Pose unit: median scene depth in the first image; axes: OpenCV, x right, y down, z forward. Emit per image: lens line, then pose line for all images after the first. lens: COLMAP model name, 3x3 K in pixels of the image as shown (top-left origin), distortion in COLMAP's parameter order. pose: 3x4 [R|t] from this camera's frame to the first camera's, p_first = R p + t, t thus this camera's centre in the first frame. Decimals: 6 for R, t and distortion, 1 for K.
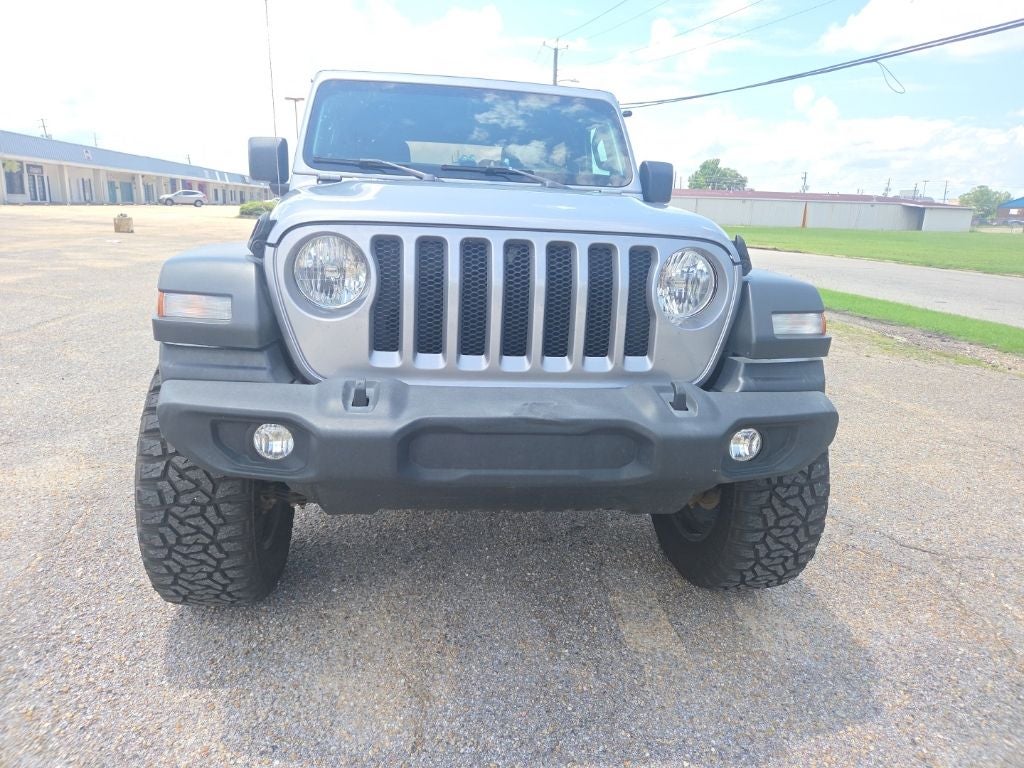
lens RADIAL K [[680.1, 0, 494.3], [0, 680.1, 382.3], [0, 0, 1]] dist [0.063296, -0.057239]
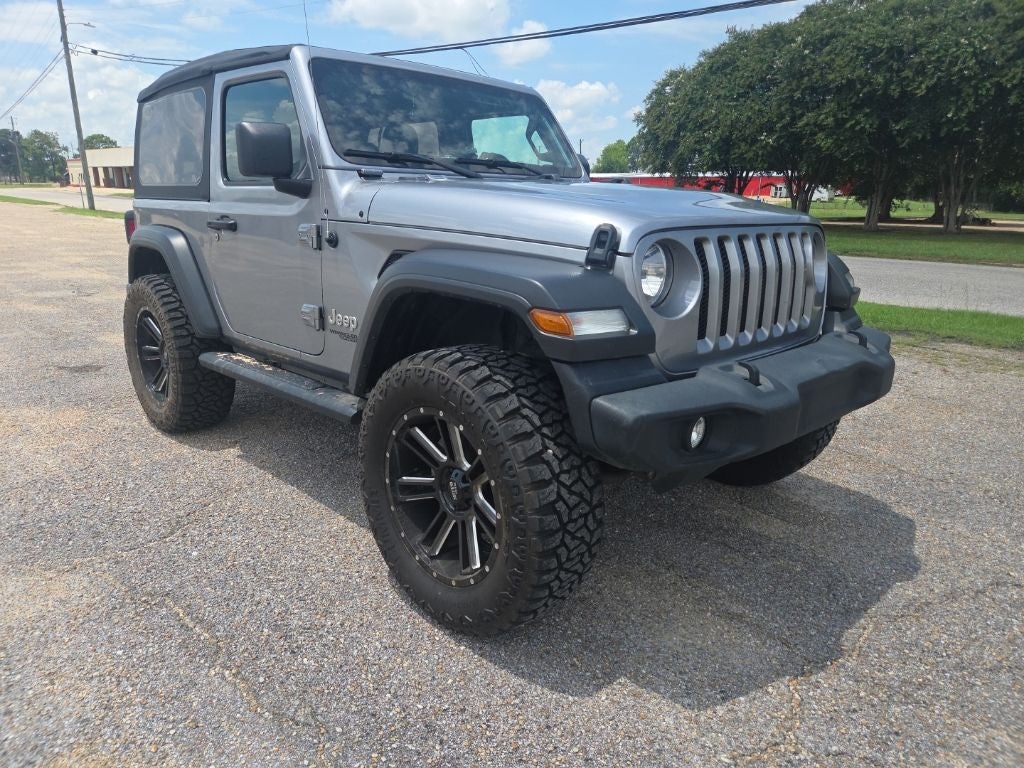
lens RADIAL K [[679.7, 0, 512.0], [0, 679.7, 384.0], [0, 0, 1]] dist [0.066721, -0.058117]
pose [[0.802770, -0.180104, 0.568439, -0.992365], [0.153359, 0.983588, 0.095061, -0.118629], [-0.576230, 0.010863, 0.817215, 0.220916]]
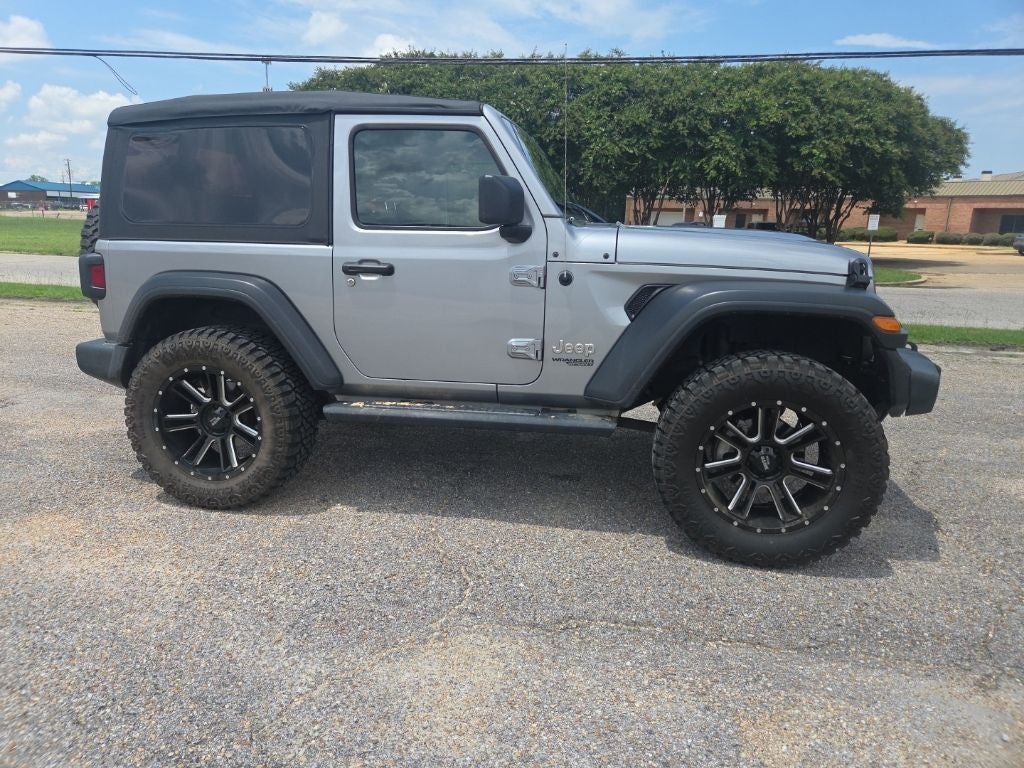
lens RADIAL K [[670.6, 0, 513.3], [0, 670.6, 366.0], [0, 0, 1]] dist [0.068525, -0.055940]
pose [[0.325779, -0.220180, 0.919450, -1.906780], [0.217982, 0.963796, 0.153564, -0.388134], [-0.919974, 0.150396, 0.361980, 1.103364]]
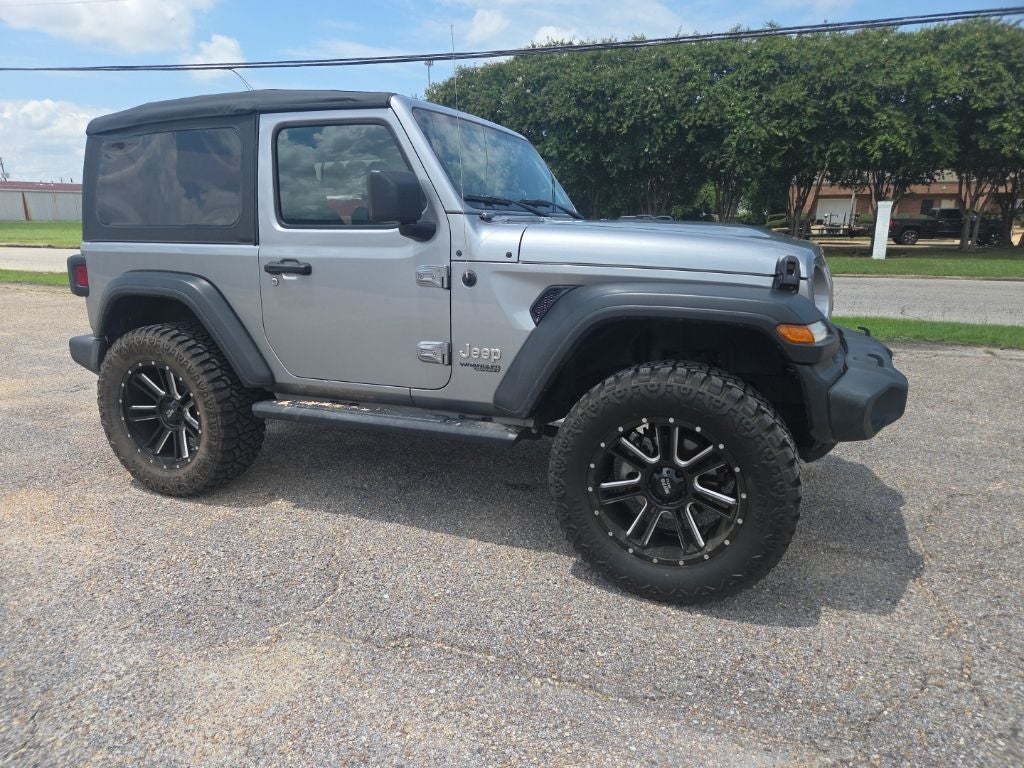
lens RADIAL K [[674.6, 0, 513.0], [0, 674.6, 385.8], [0, 0, 1]] dist [0.064257, -0.055481]
pose [[0.519106, -0.237185, 0.821141, -1.623861], [0.220131, 0.965416, 0.139697, -0.282909], [-0.825876, 0.108241, 0.553364, 0.677637]]
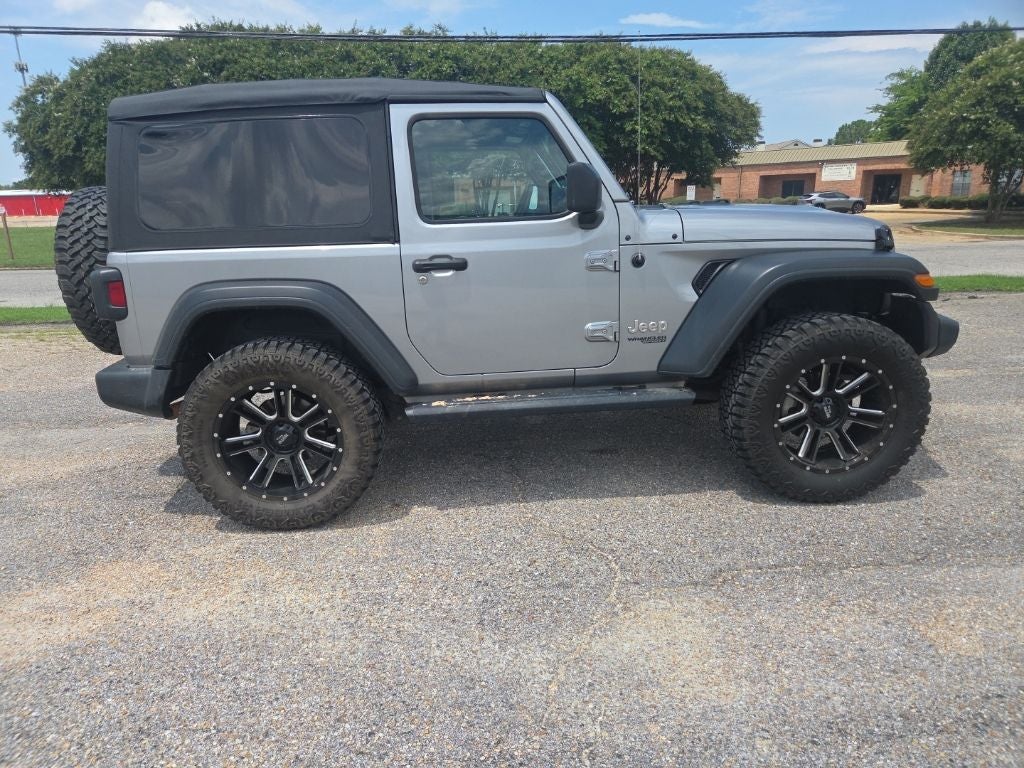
lens RADIAL K [[668.1, 0, 512.0], [0, 668.1, 384.0], [0, 0, 1]] dist [0.066358, -0.050554]
pose [[0.081406, -0.290182, 0.953503, -2.045883], [0.268834, 0.927613, 0.259351, -0.537674], [-0.959740, 0.235221, 0.153524, 1.614733]]
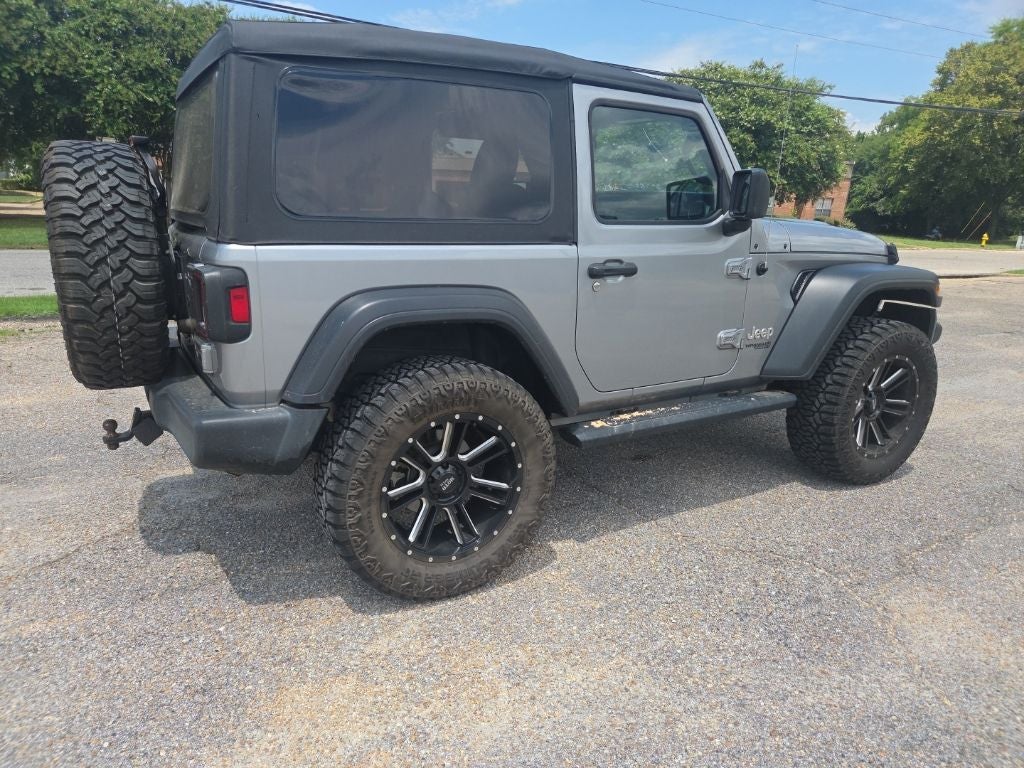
lens RADIAL K [[664.0, 0, 507.7], [0, 664.0, 381.9], [0, 0, 1]] dist [0.065676, -0.050911]
pose [[-0.358313, -0.286018, 0.888710, -1.728690], [0.176028, 0.914145, 0.365176, -0.760112], [-0.916857, 0.287285, -0.277203, 2.565639]]
